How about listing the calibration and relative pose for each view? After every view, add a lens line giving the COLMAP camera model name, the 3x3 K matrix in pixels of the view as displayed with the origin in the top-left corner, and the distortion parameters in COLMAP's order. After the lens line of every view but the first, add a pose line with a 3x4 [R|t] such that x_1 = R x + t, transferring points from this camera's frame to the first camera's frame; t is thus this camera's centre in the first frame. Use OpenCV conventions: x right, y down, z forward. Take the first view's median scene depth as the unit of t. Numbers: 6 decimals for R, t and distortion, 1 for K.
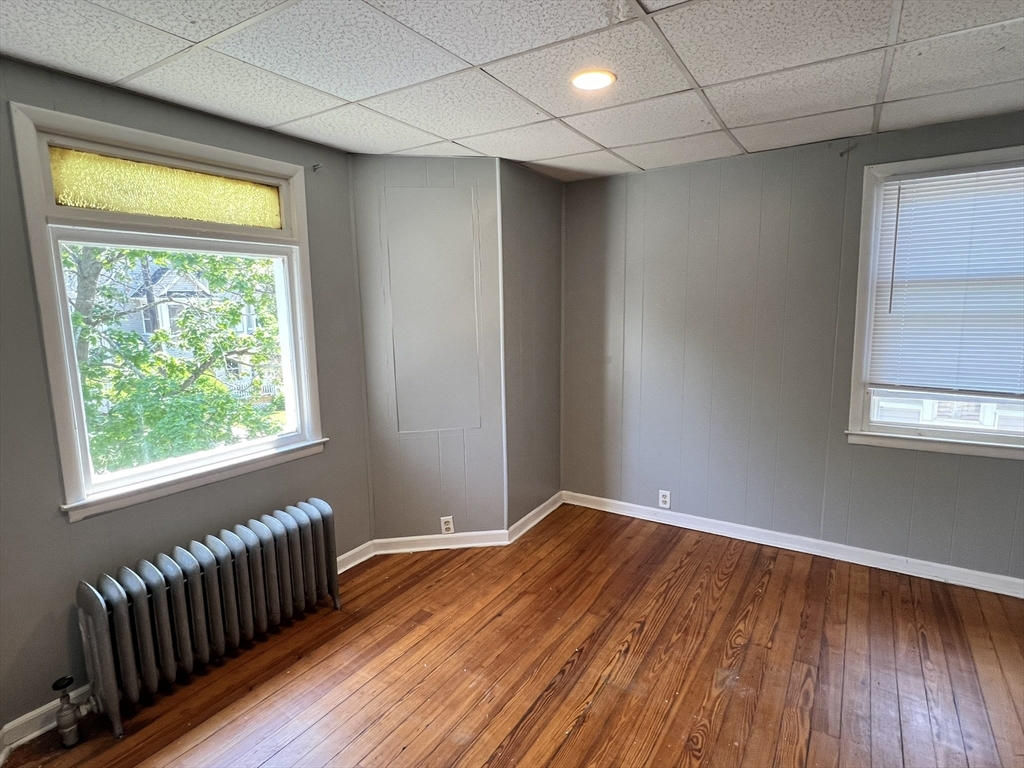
lens RADIAL K [[553.4, 0, 507.8], [0, 553.4, 384.5], [0, 0, 1]] dist [-0.004008, -0.001029]
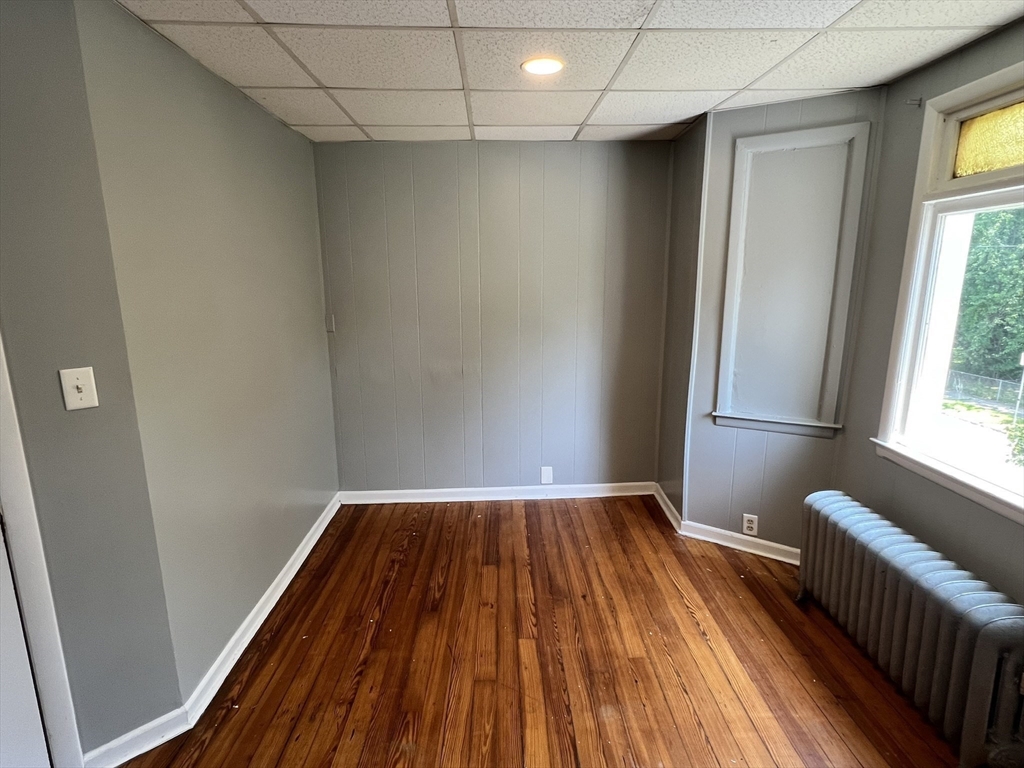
lens RADIAL K [[553.4, 0, 510.7], [0, 553.4, 384.4], [0, 0, 1]] dist [-0.004008, -0.001029]
pose [[-0.838454, 0.135645, -0.527821, 0.503477], [-0.048503, 0.946111, 0.320191, -0.246563], [0.542809, 0.294067, -0.786691, 1.463613]]
